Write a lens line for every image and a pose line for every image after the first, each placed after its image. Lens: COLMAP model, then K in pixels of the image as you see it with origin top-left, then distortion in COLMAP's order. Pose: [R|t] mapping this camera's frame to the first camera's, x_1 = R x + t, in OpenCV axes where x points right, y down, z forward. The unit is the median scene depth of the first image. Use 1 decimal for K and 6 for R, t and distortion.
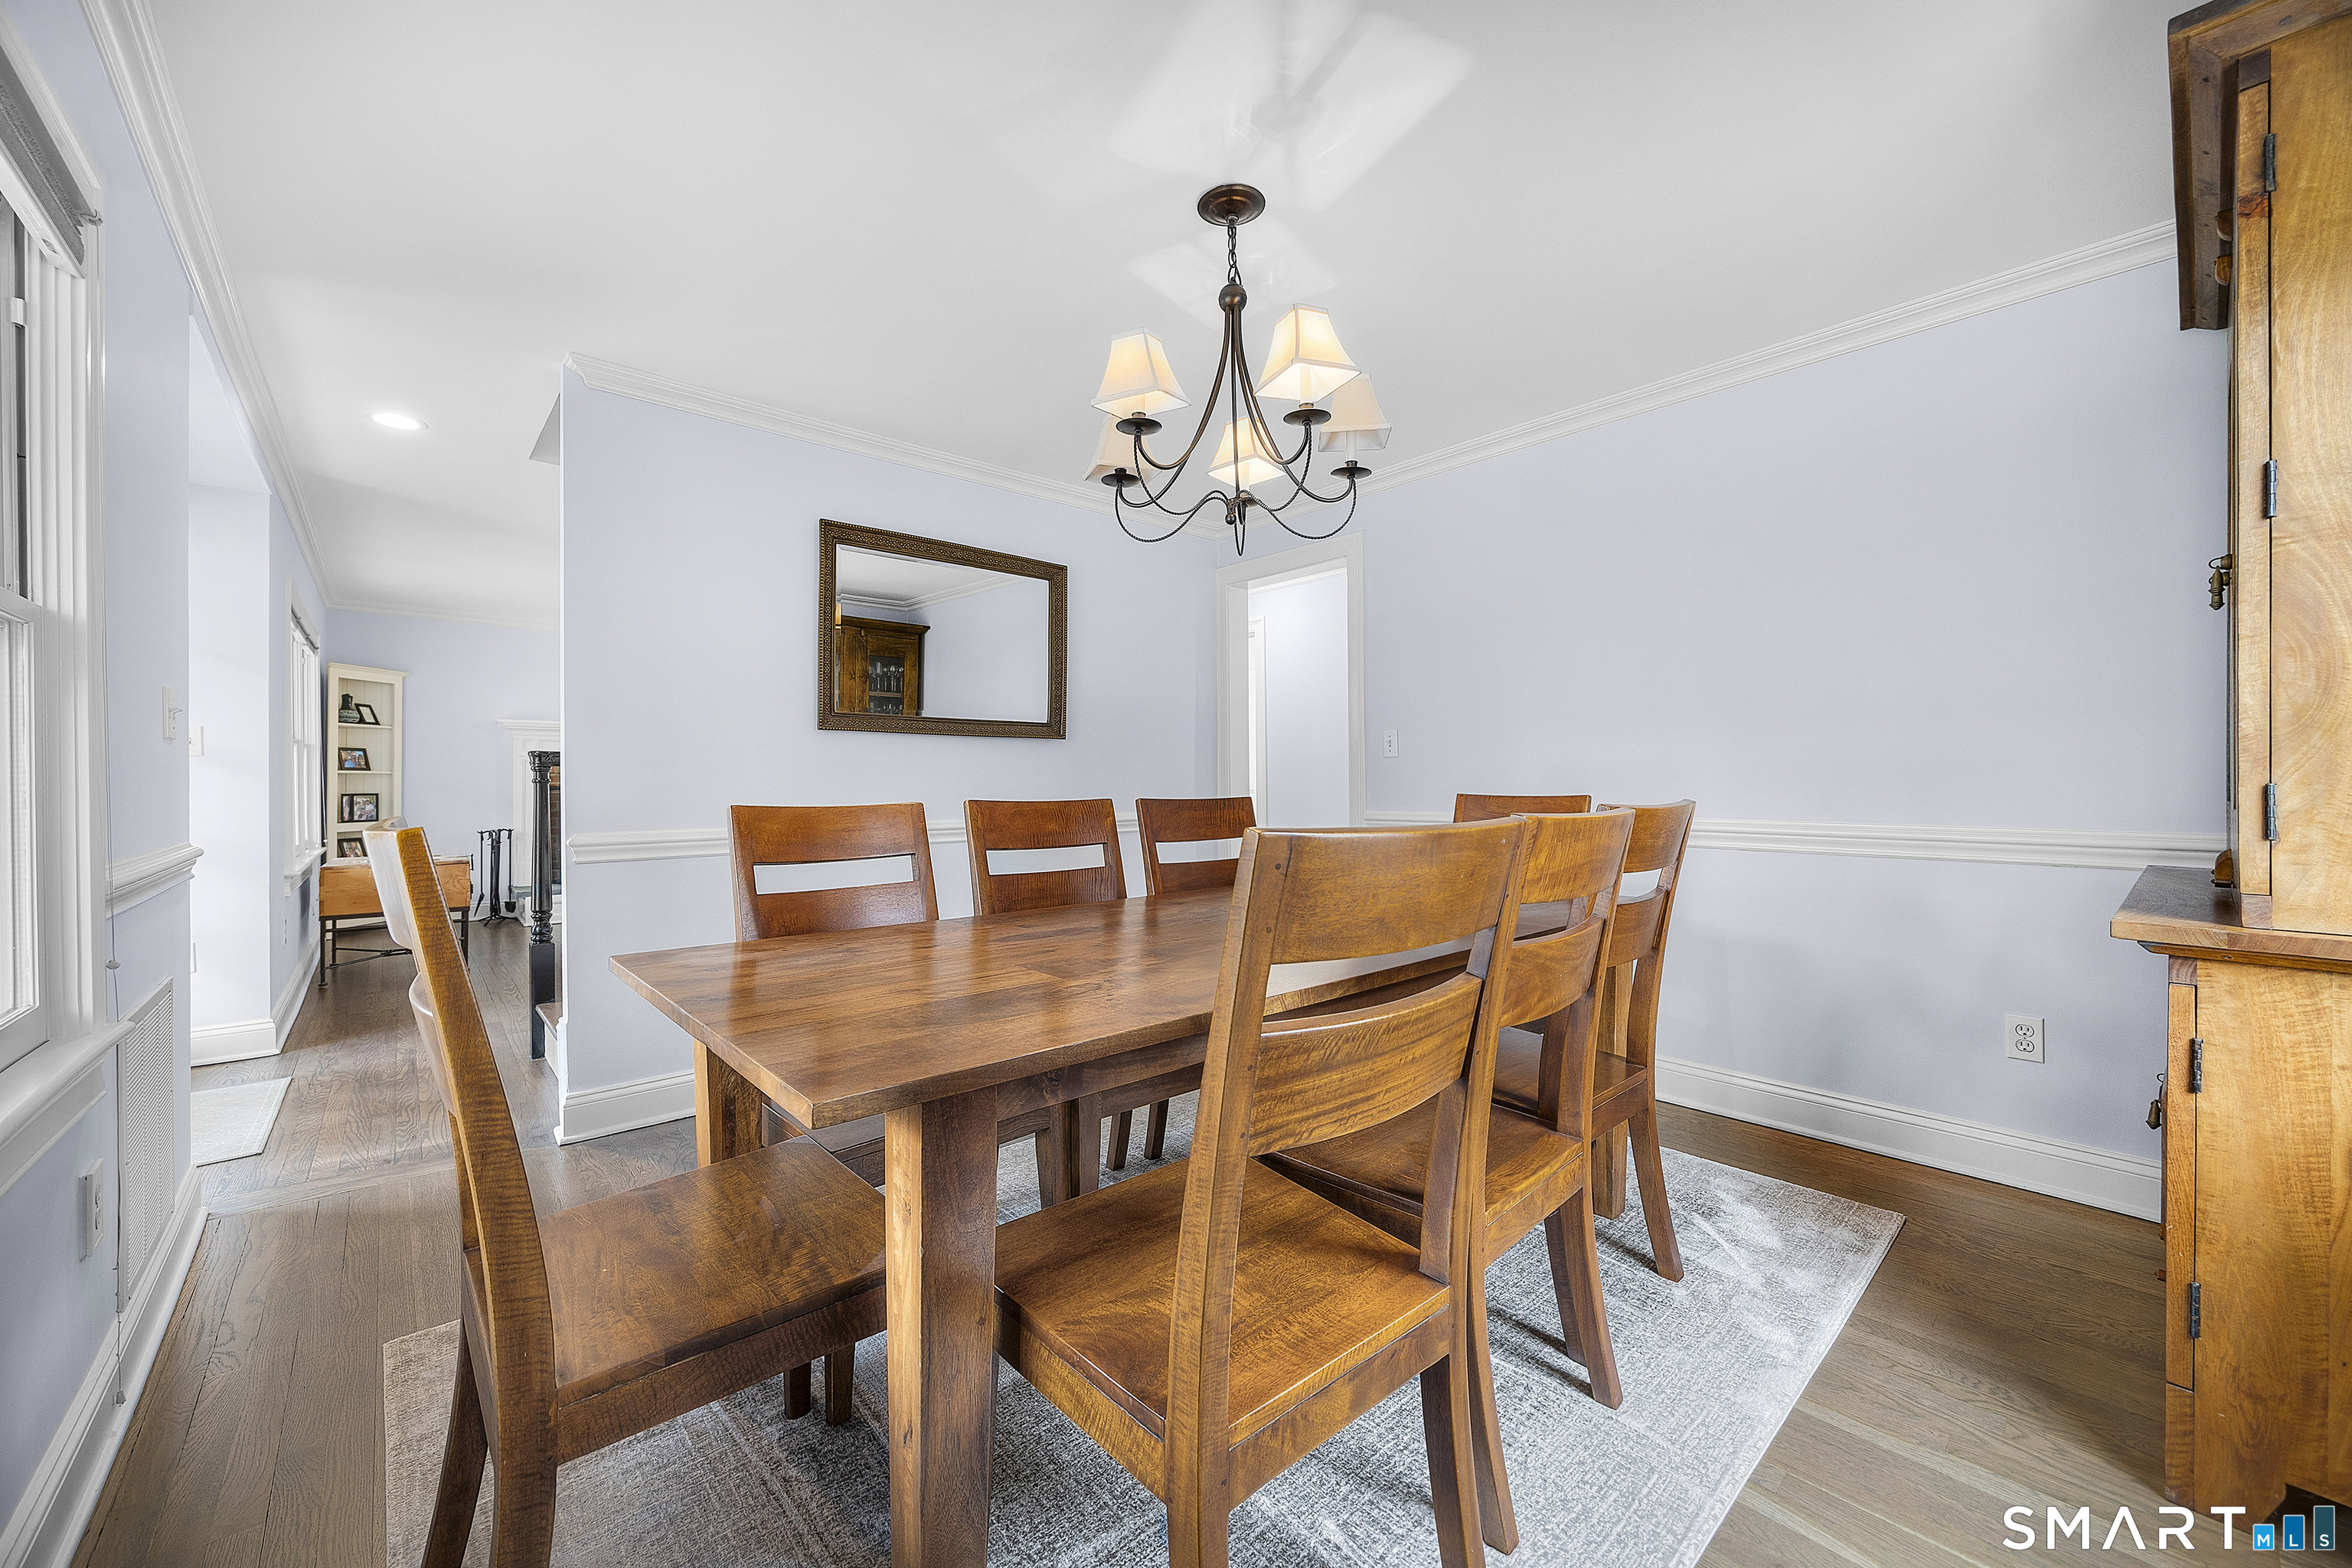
lens RADIAL K [[897.1, 0, 1178.3], [0, 897.1, 777.4], [0, 0, 1]] dist [-0.002092, 0.000106]
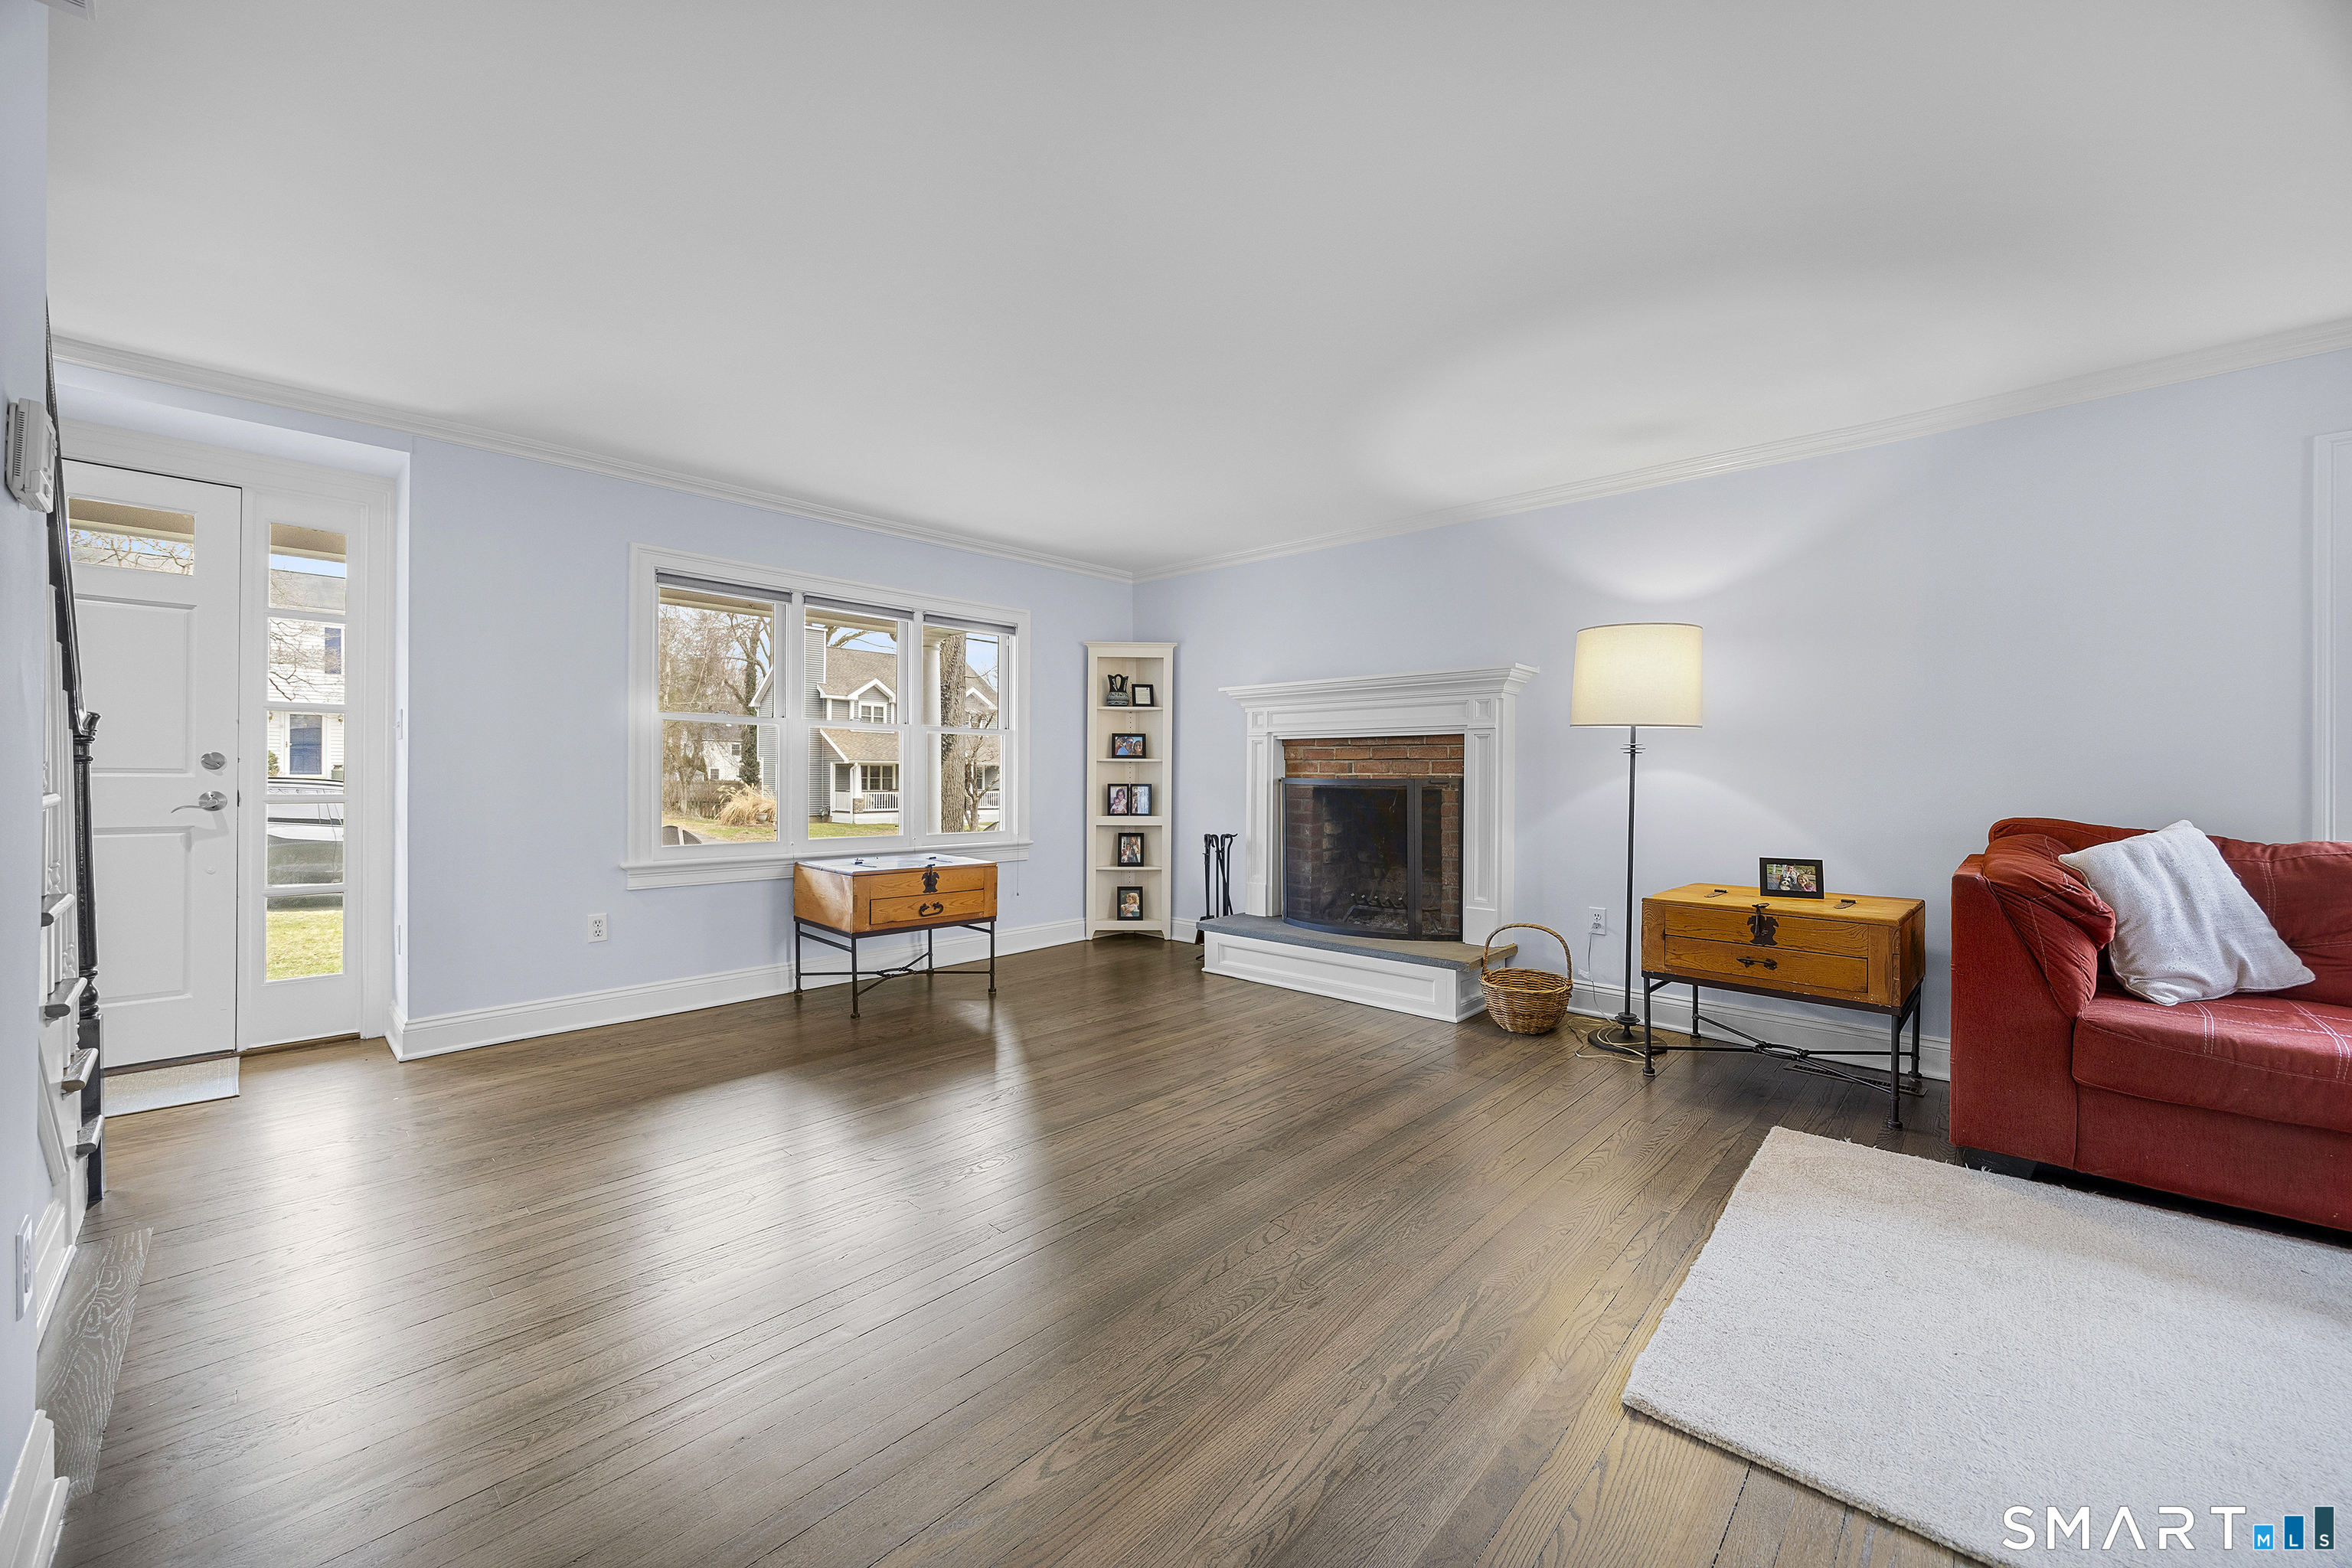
lens RADIAL K [[897.1, 0, 1178.3], [0, 897.1, 777.4], [0, 0, 1]] dist [-0.002092, 0.000106]
pose [[0.090959, 0.001772, -0.995853, -0.013714], [-0.001769, 0.999997, 0.001618, 0.009664], [0.995853, 0.001615, 0.090962, 0.961704]]
